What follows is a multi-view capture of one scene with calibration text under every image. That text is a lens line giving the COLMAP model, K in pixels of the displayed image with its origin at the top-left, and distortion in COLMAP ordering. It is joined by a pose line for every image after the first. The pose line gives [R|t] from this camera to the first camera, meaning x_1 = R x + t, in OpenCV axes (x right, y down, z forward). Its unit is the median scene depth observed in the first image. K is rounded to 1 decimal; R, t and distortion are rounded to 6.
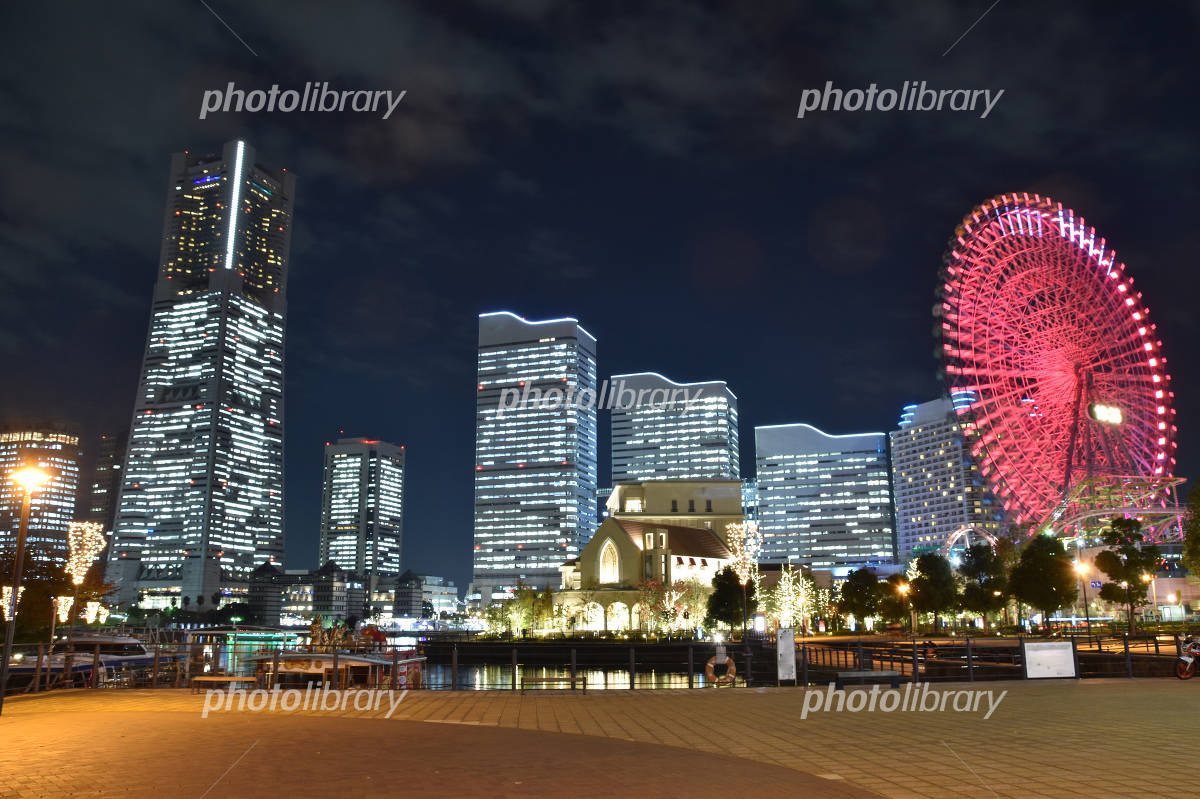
lens RADIAL K [[969.1, 0, 599.7], [0, 969.1, 383.7], [0, 0, 1]] dist [-0.116937, 0.084504]
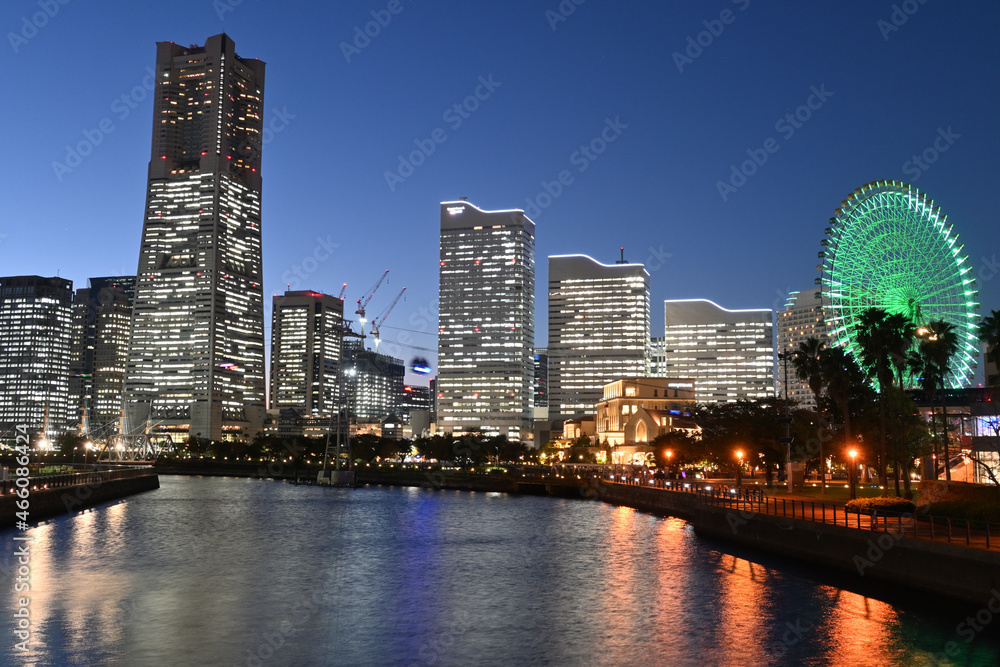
lens RADIAL K [[994.9, 0, 508.0], [0, 994.9, 328.7], [0, 0, 1]] dist [-0.015798, 0.000000]
pose [[0.998921, 0.021171, 0.041336, -0.089341], [-0.025952, 0.992582, 0.118778, -0.064683], [-0.038514, -0.119723, 0.992060, -0.244687]]
